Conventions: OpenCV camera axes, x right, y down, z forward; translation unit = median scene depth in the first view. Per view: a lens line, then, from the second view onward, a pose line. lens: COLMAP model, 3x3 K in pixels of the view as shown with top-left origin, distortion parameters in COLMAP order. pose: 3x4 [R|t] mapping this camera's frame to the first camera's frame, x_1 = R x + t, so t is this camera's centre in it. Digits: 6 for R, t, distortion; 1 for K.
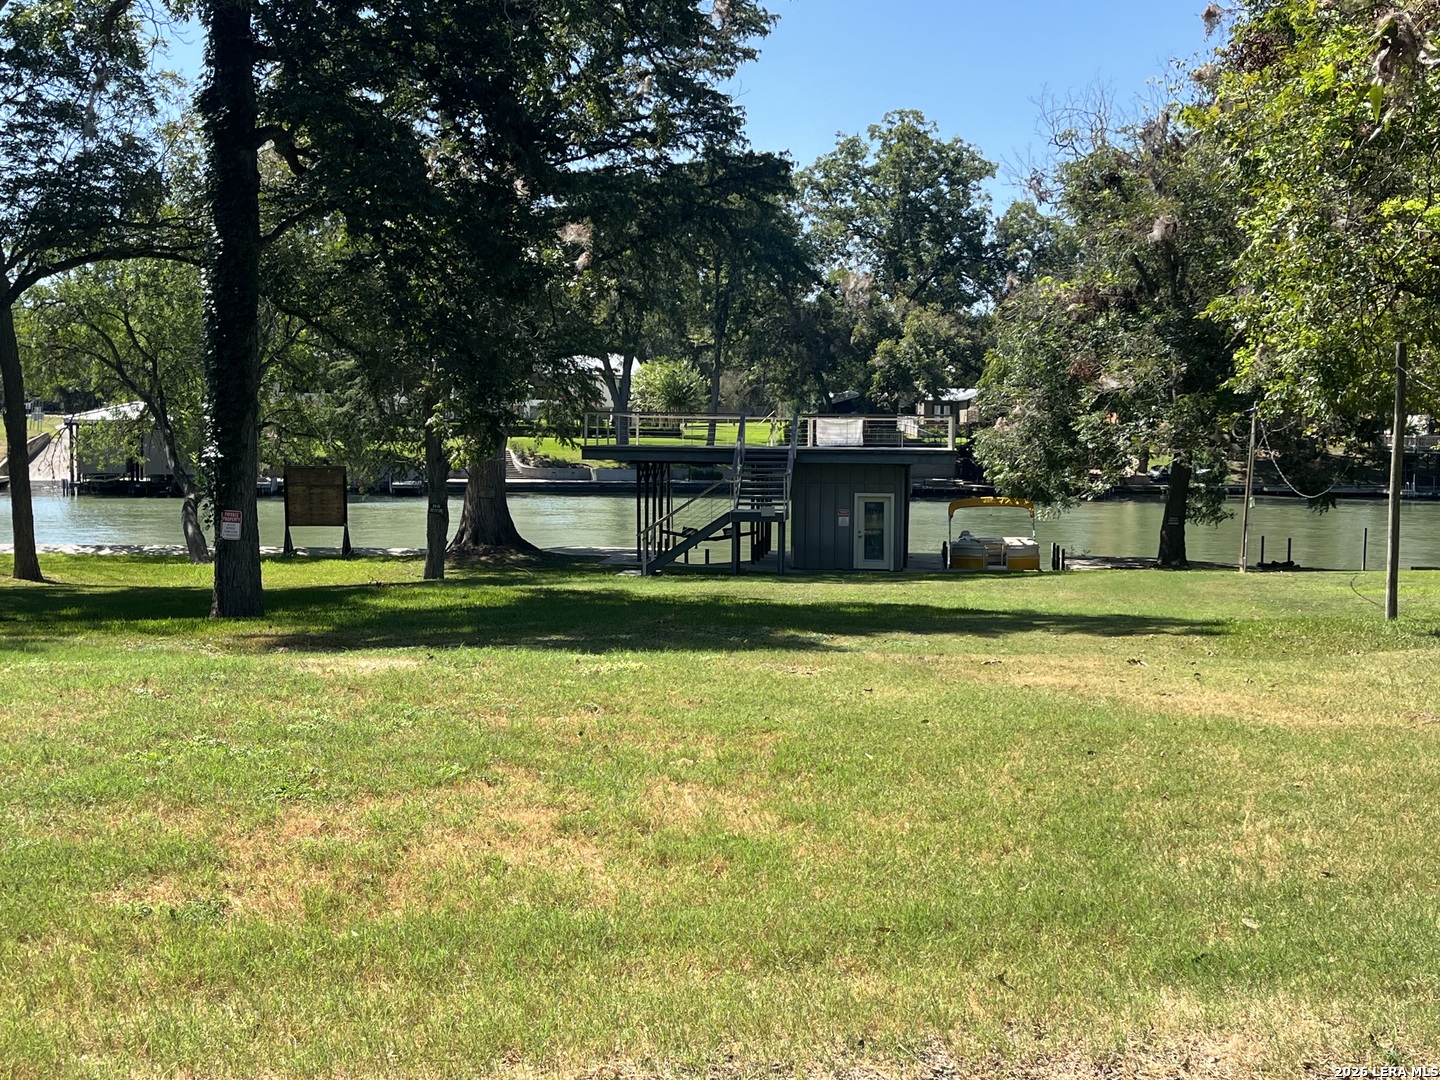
lens RADIAL K [[1761.6, 0, 720.7], [0, 1761.6, 540.0], [0, 0, 1]] dist [-0.008814, 0.000000]
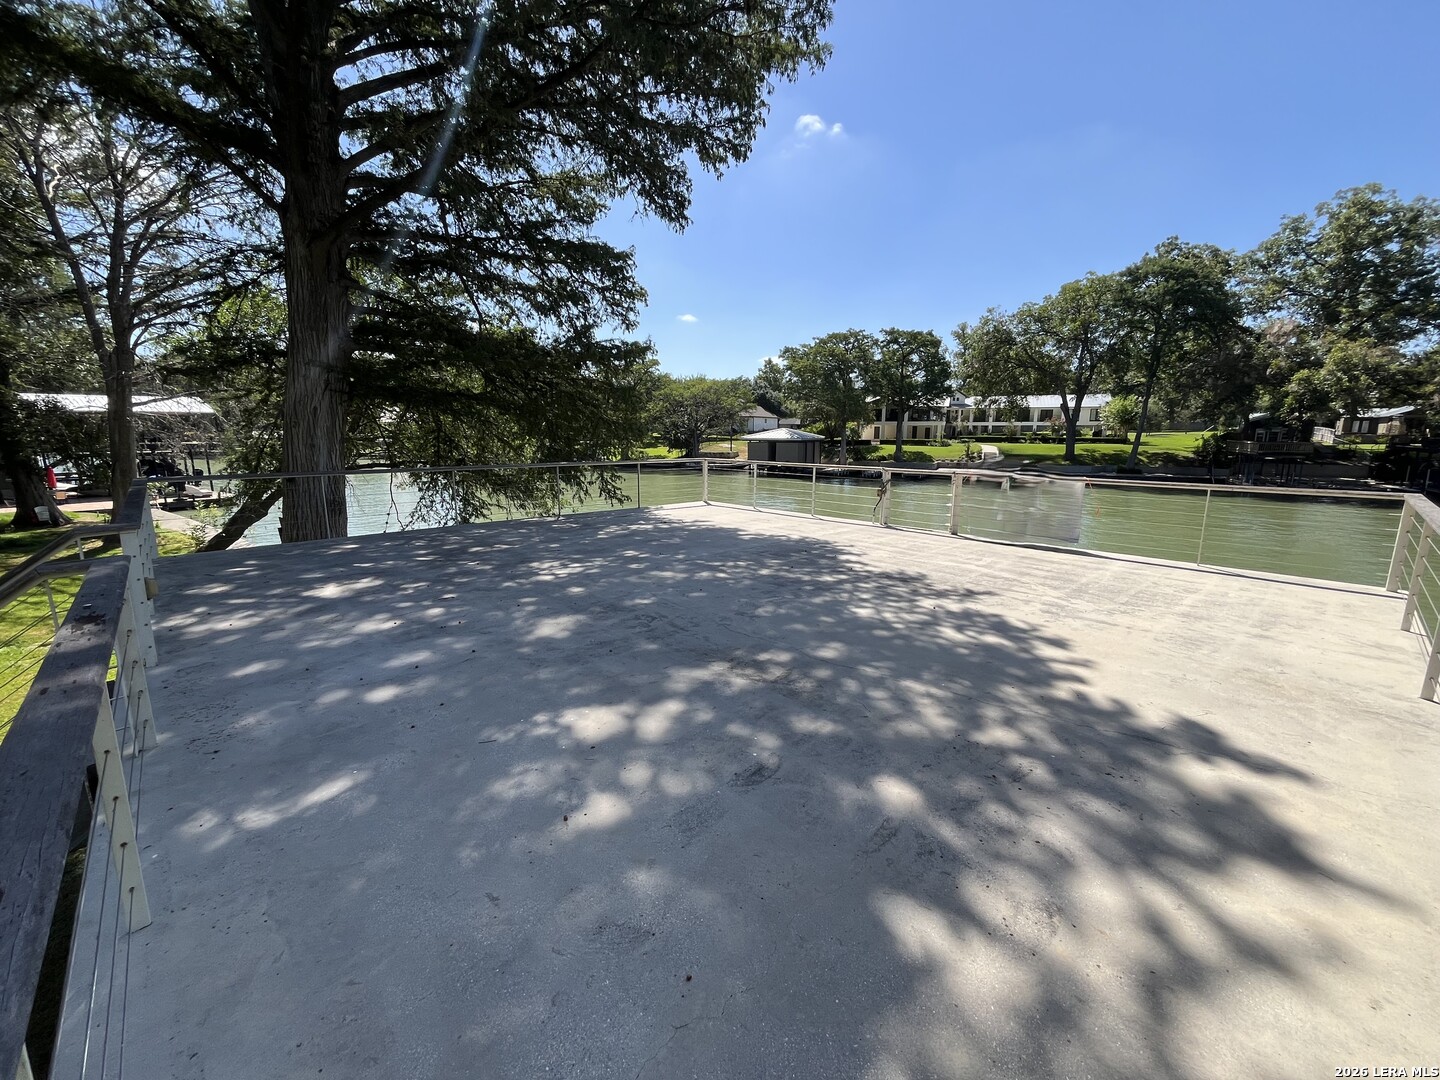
lens RADIAL K [[581.0, 0, 717.2], [0, 581.0, 536.8], [0, 0, 1]] dist [0.002035, -0.000359]
pose [[0.763610, 0.111682, -0.635946, 0.046803], [-0.037471, 0.990932, 0.129031, -0.030451], [0.644590, -0.074700, 0.760871, 0.368226]]
